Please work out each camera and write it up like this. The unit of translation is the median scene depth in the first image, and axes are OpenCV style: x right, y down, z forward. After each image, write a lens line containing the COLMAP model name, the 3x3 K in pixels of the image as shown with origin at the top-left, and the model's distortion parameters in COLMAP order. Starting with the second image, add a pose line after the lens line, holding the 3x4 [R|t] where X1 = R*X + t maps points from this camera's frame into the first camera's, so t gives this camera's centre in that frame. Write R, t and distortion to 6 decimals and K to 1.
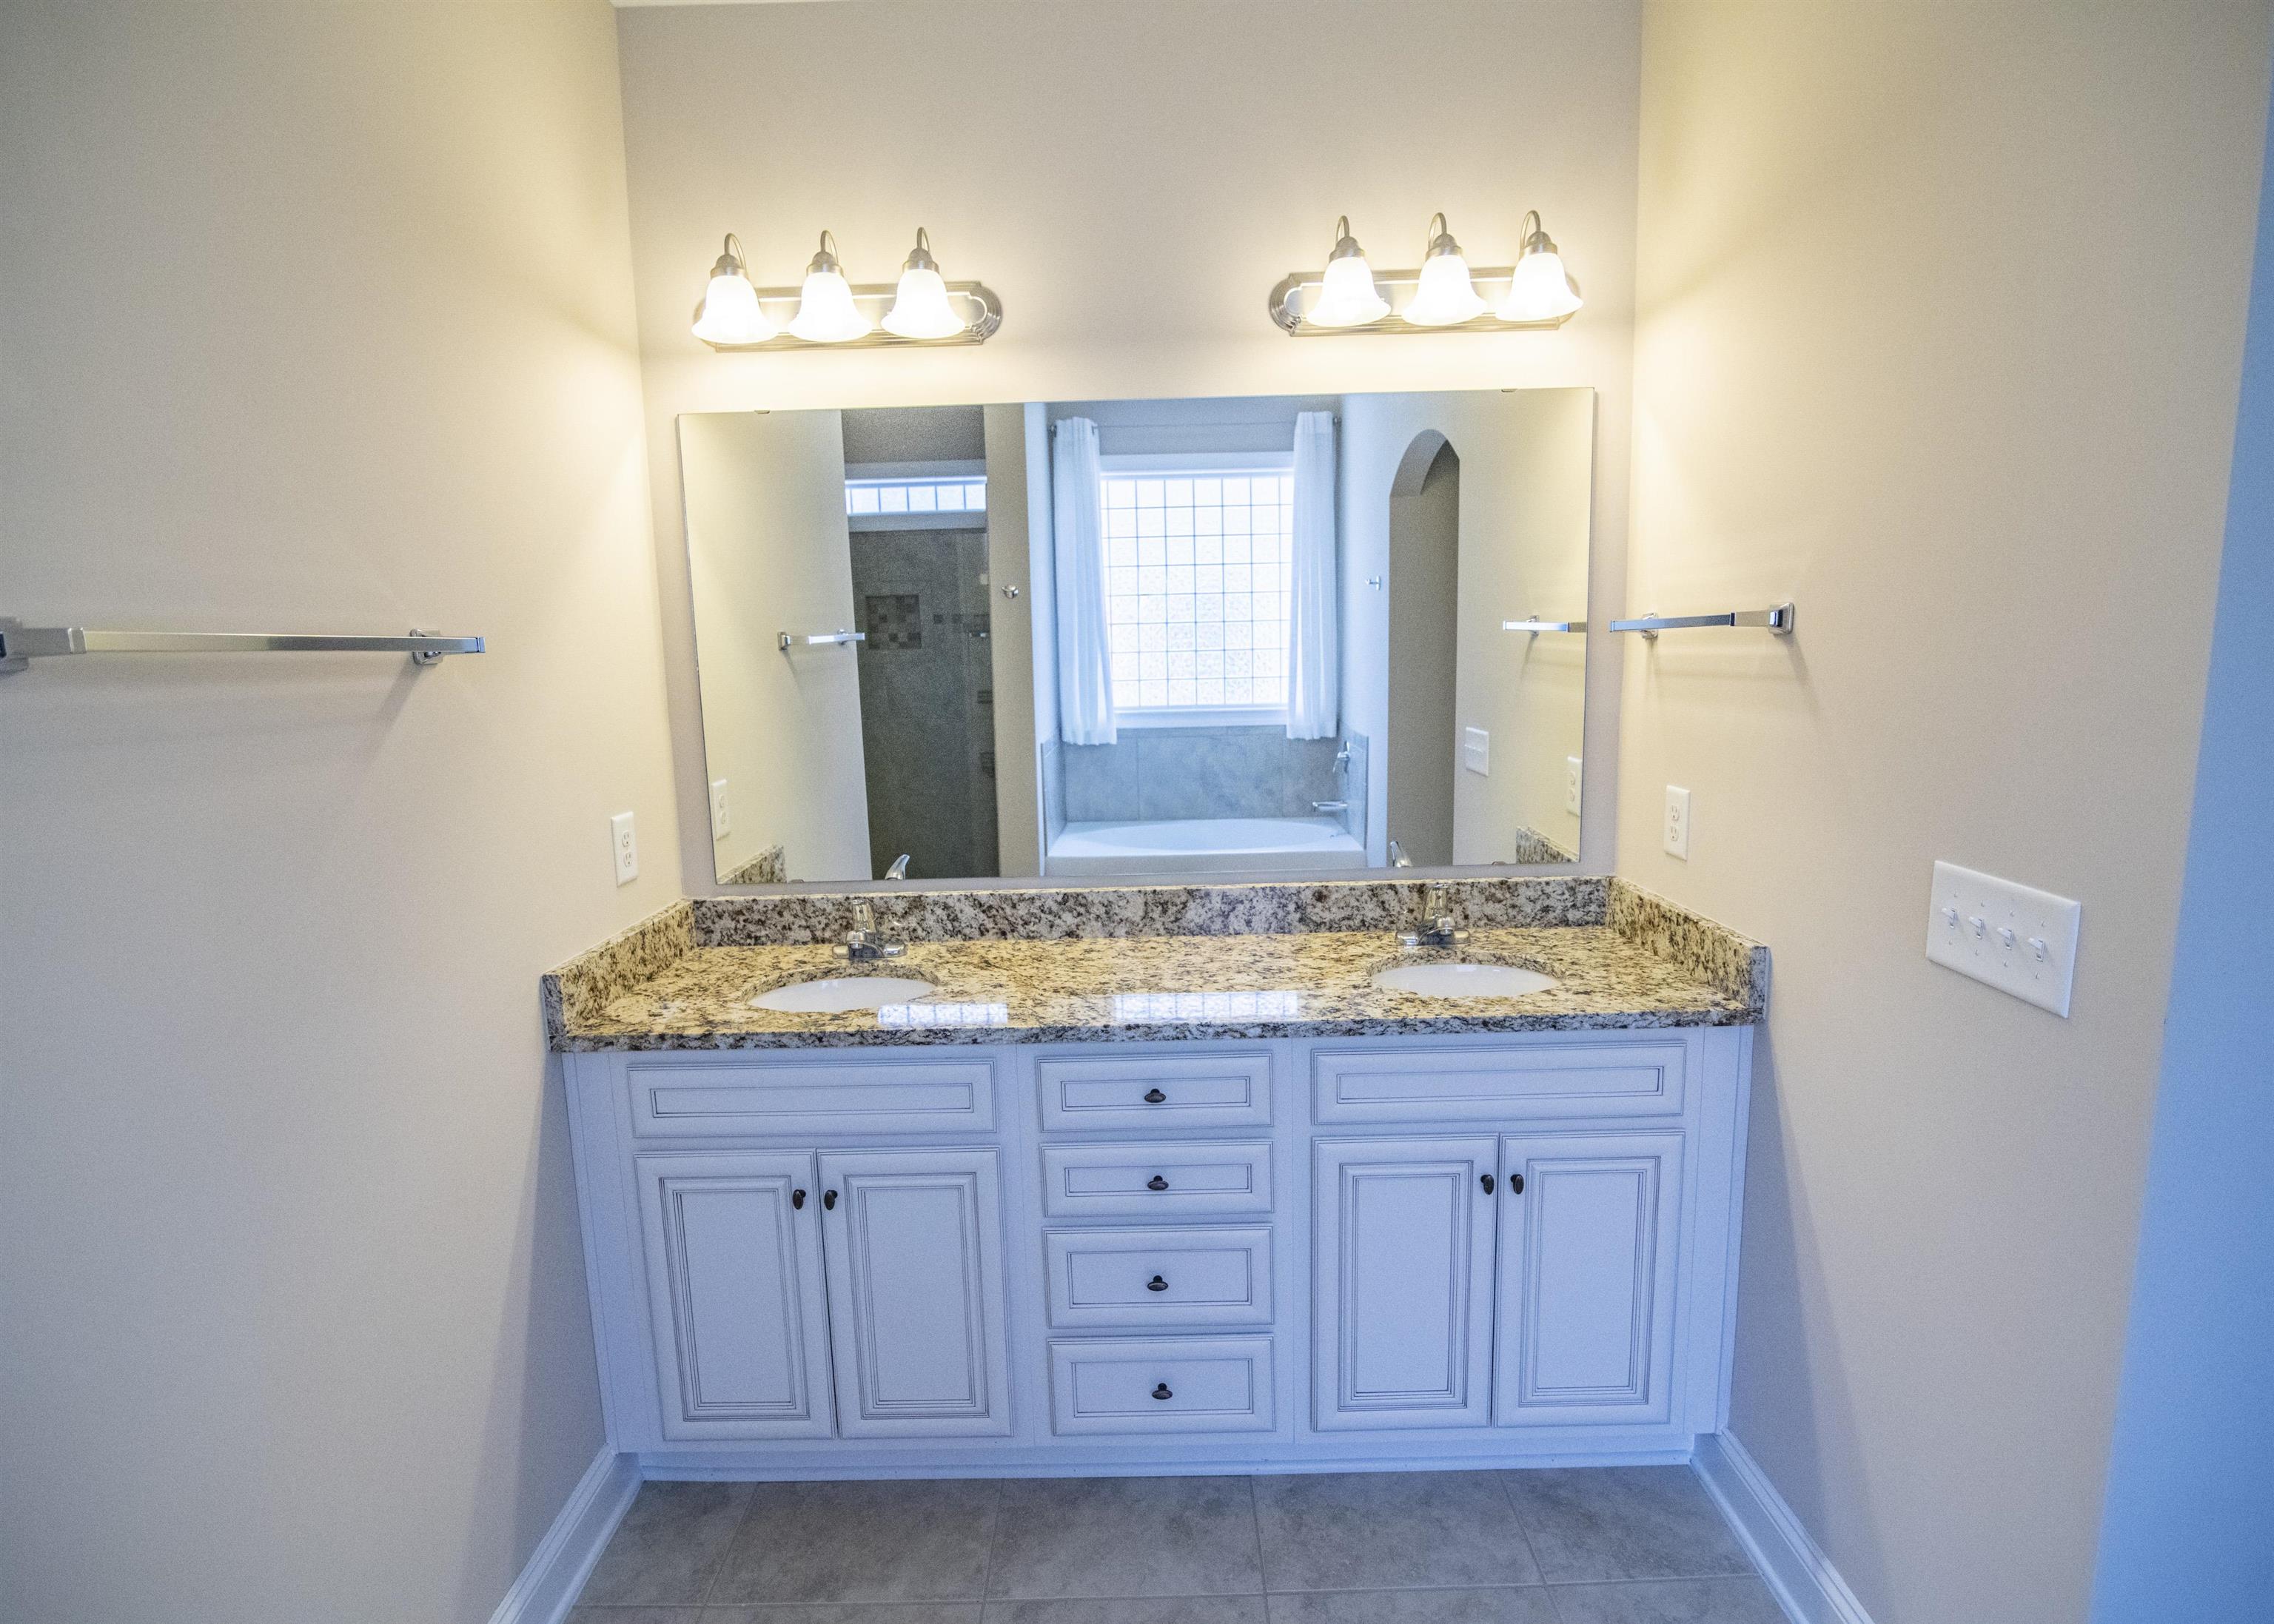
lens RADIAL K [[1119.0, 0, 1141.8], [0, 1119.0, 807.8], [0, 0, 1]] dist [-0.018446, 0.002088]
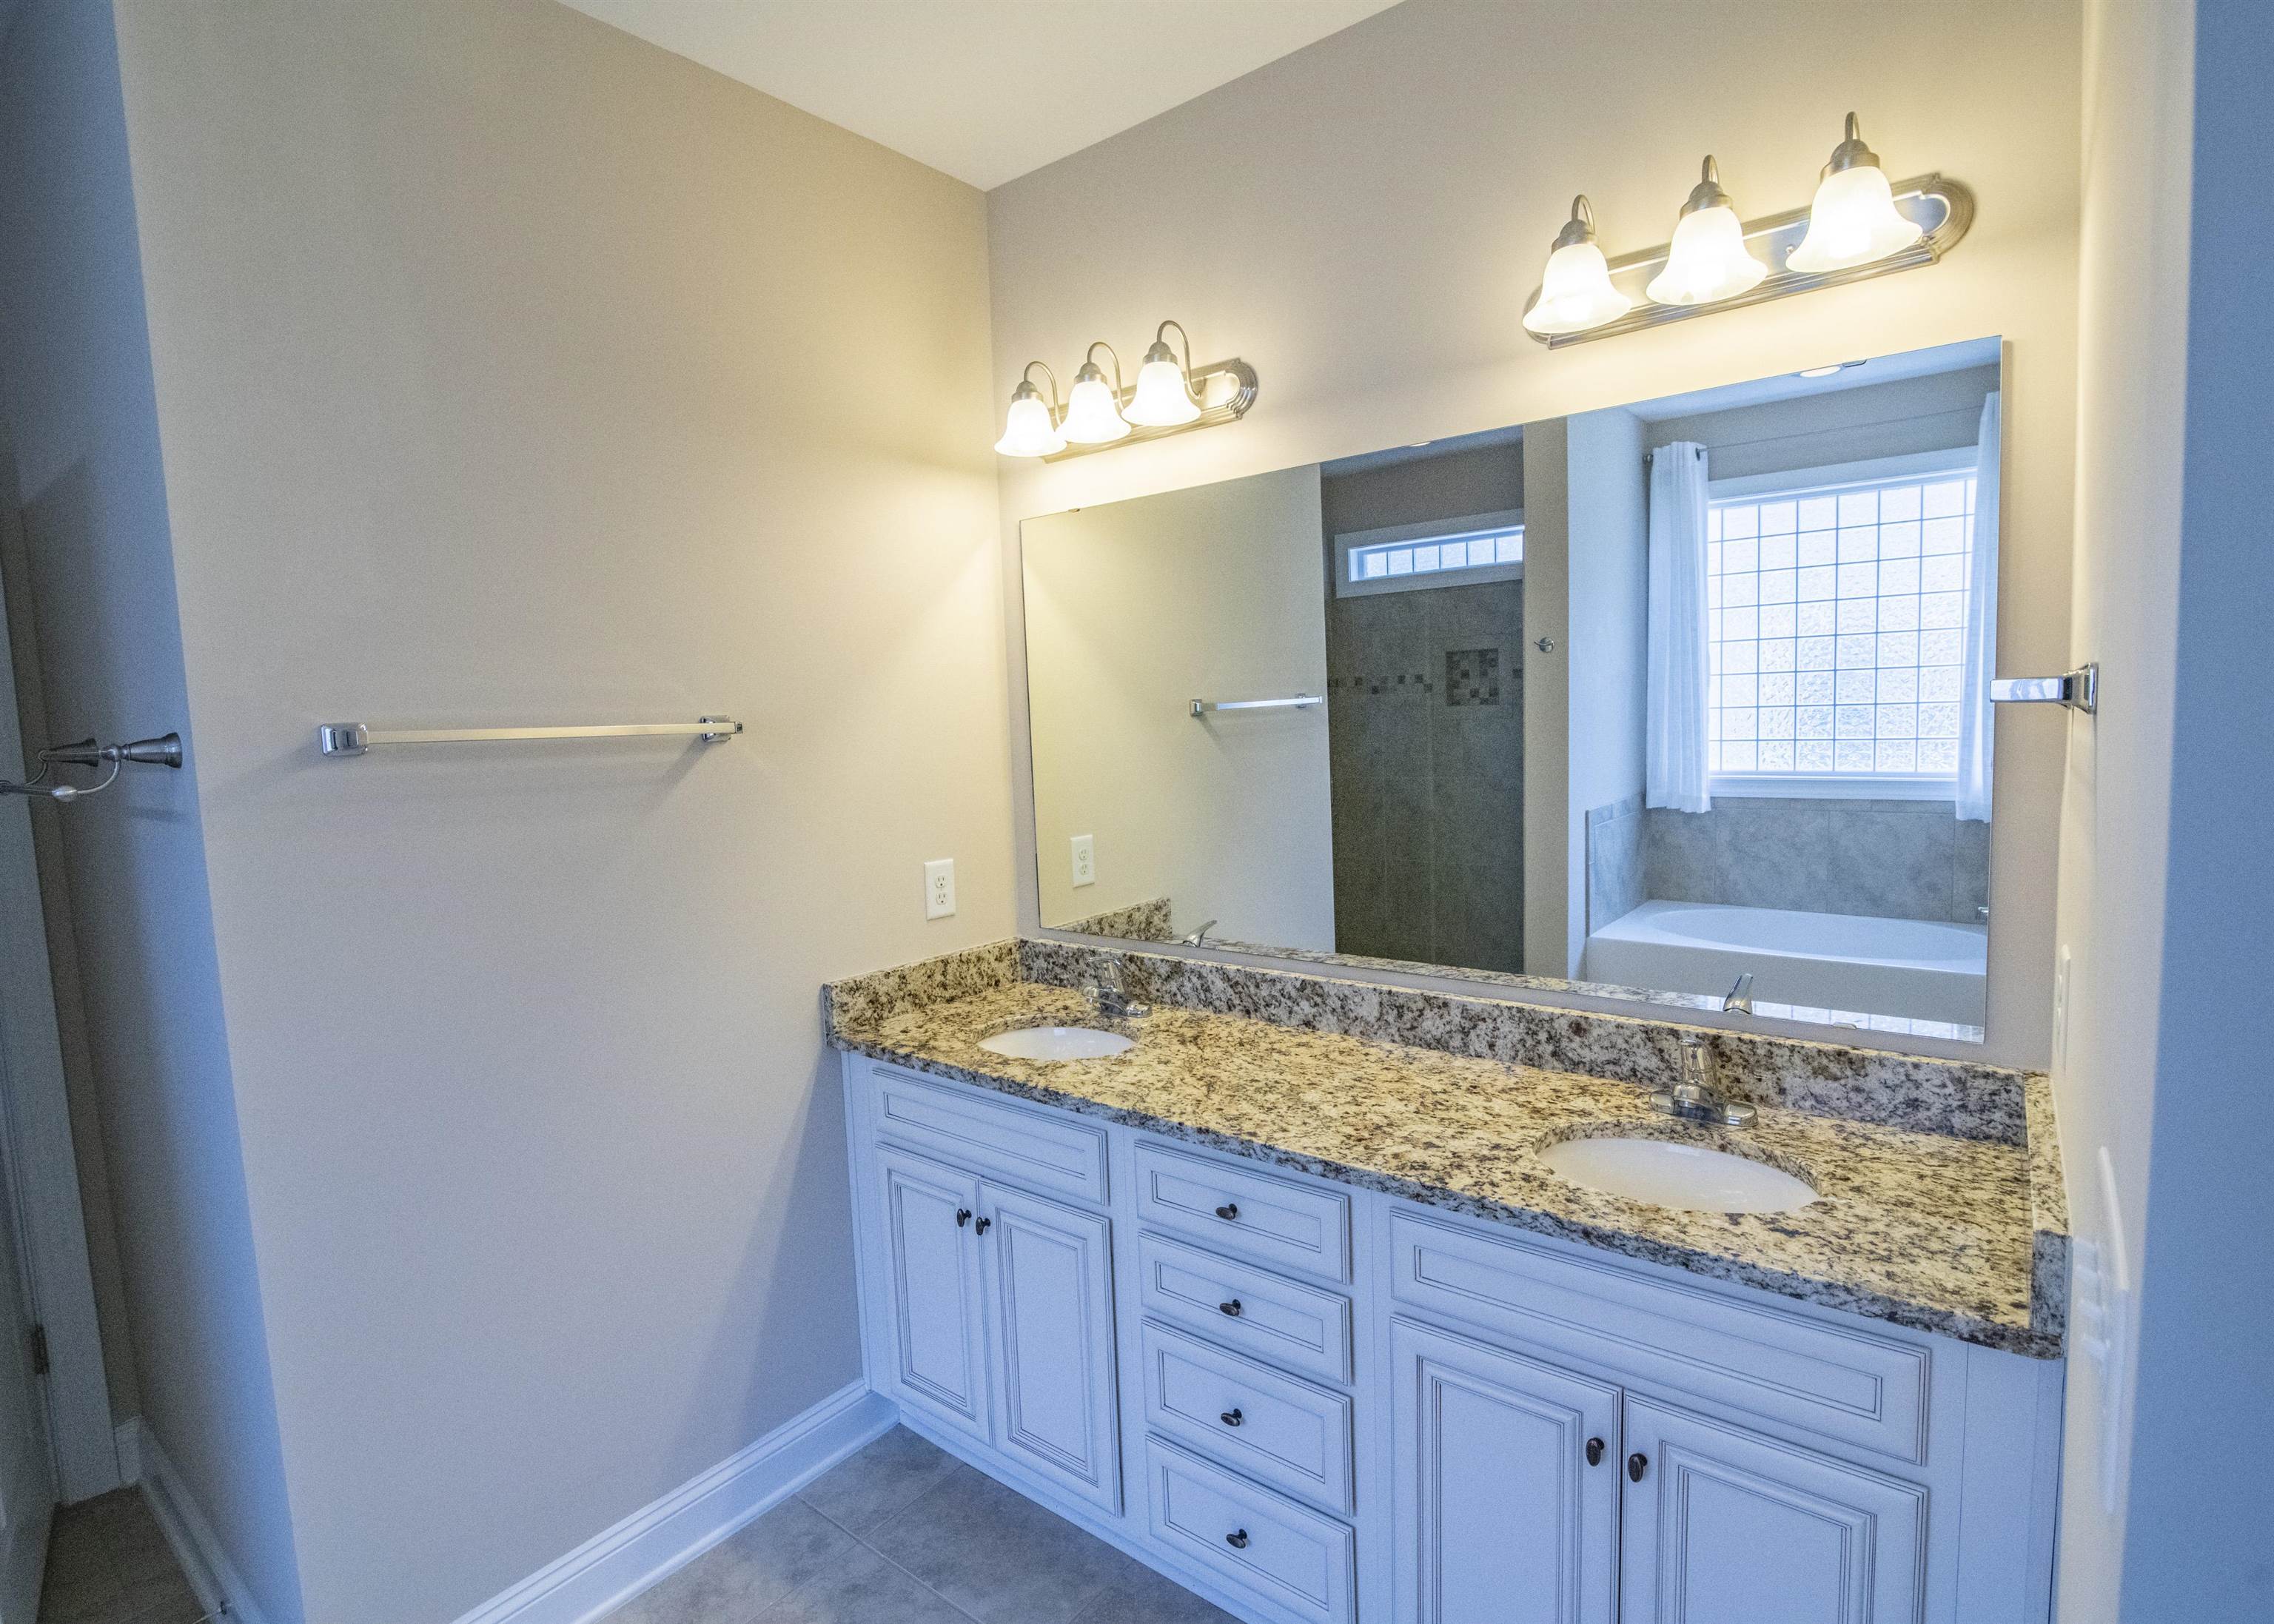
lens RADIAL K [[1119.0, 0, 1153.3], [0, 1119.0, 813.8], [0, 0, 1]] dist [-0.018446, 0.002088]
pose [[0.786107, 0.052933, -0.615820, 0.433991], [-0.074498, 0.997177, -0.009386, -0.048147], [0.613585, 0.053256, 0.787831, 0.182528]]
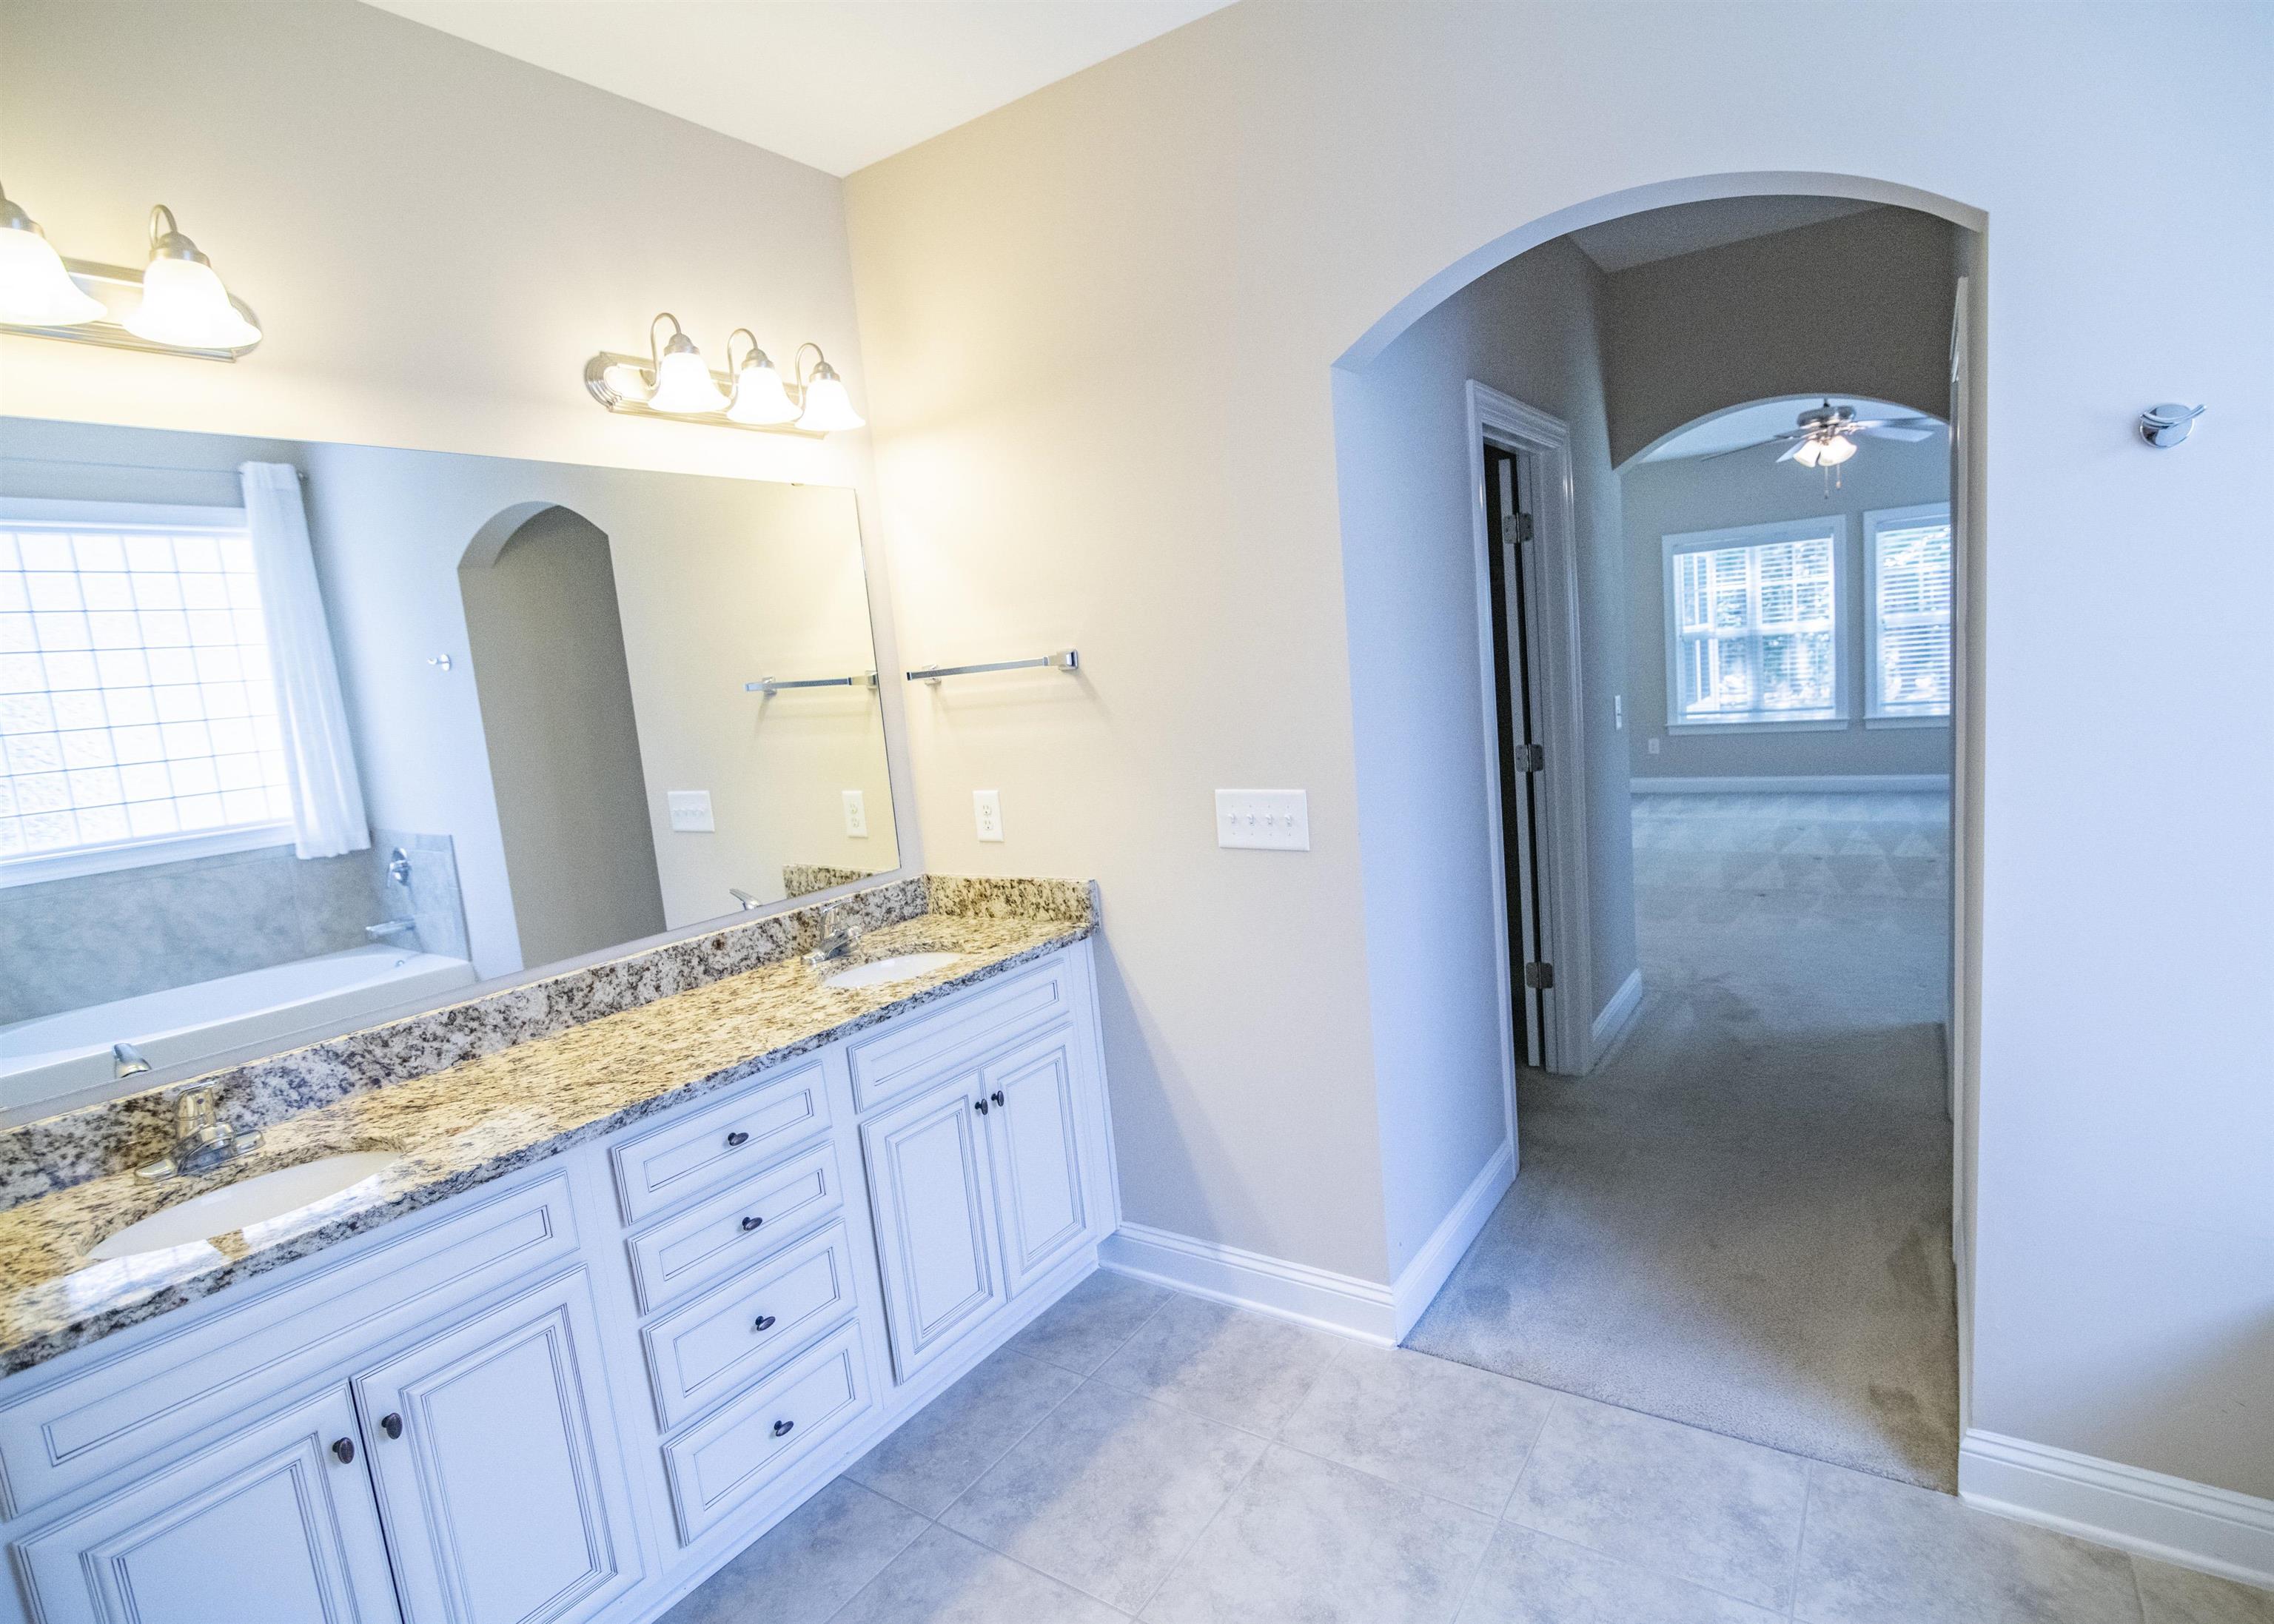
lens RADIAL K [[1119.0, 0, 1222.6], [0, 1119.0, 806.6], [0, 0, 1]] dist [-0.018446, 0.002088]
pose [[0.529284, -0.135020, 0.837633, -0.476993], [0.196347, 0.979949, 0.033892, 0.010843], [-0.825413, 0.146528, 0.545181, 0.027062]]
